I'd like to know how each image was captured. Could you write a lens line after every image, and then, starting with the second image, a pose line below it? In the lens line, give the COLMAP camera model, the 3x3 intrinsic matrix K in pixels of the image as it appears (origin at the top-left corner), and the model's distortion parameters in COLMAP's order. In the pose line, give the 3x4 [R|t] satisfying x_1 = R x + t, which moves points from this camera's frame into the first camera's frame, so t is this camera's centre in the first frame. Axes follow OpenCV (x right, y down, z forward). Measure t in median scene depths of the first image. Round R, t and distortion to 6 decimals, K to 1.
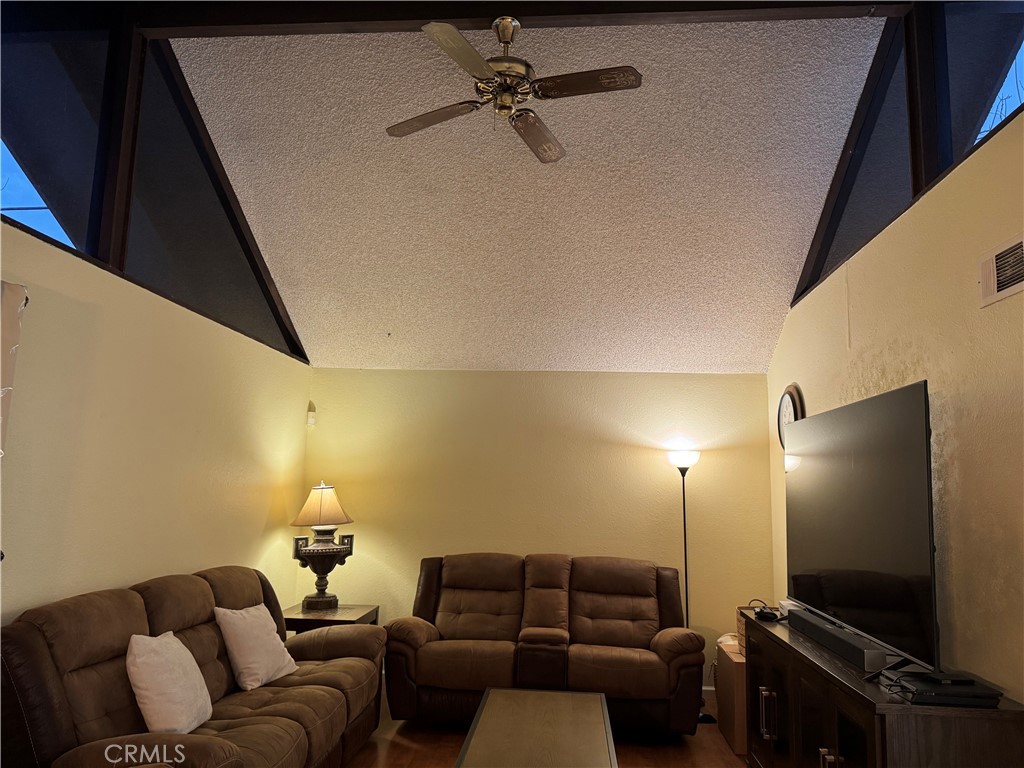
lens RADIAL K [[729.2, 0, 512.0], [0, 729.2, 384.0], [0, 0, 1]] dist [0.132567, -0.232254]
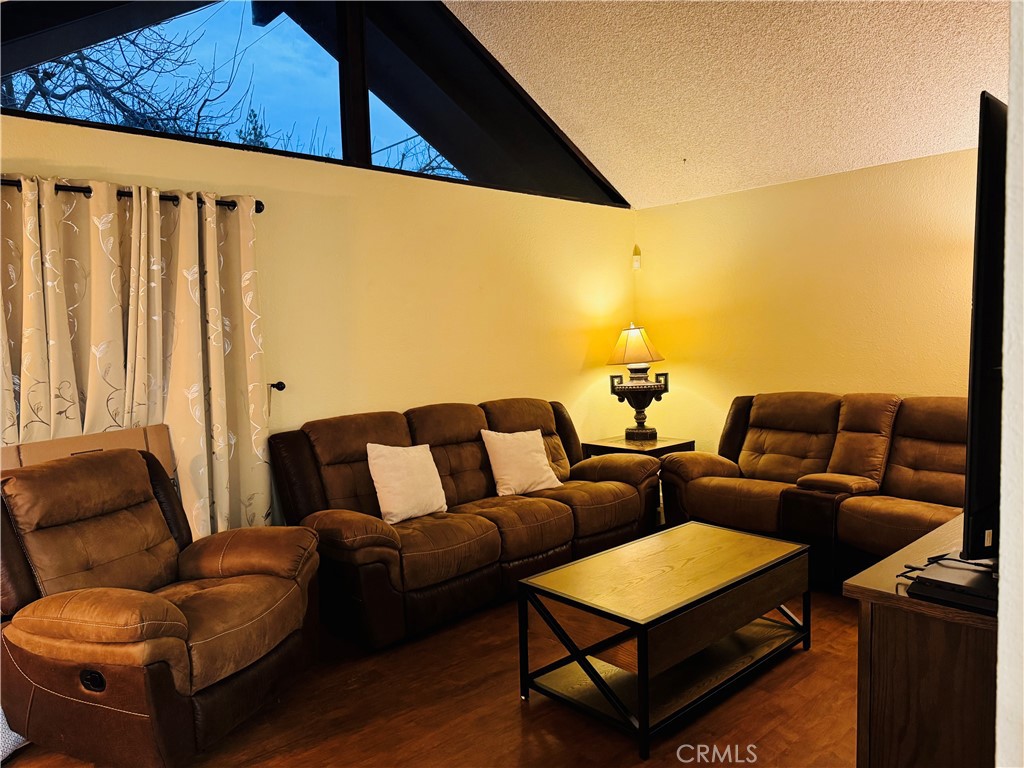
lens RADIAL K [[729.2, 0, 512.0], [0, 729.2, 384.0], [0, 0, 1]] dist [0.132567, -0.232254]
pose [[0.738629, 0.000103, -0.674112, 0.320374], [0.139105, 0.978454, 0.152567, 0.037171], [0.659604, -0.206463, 0.722700, 0.128870]]
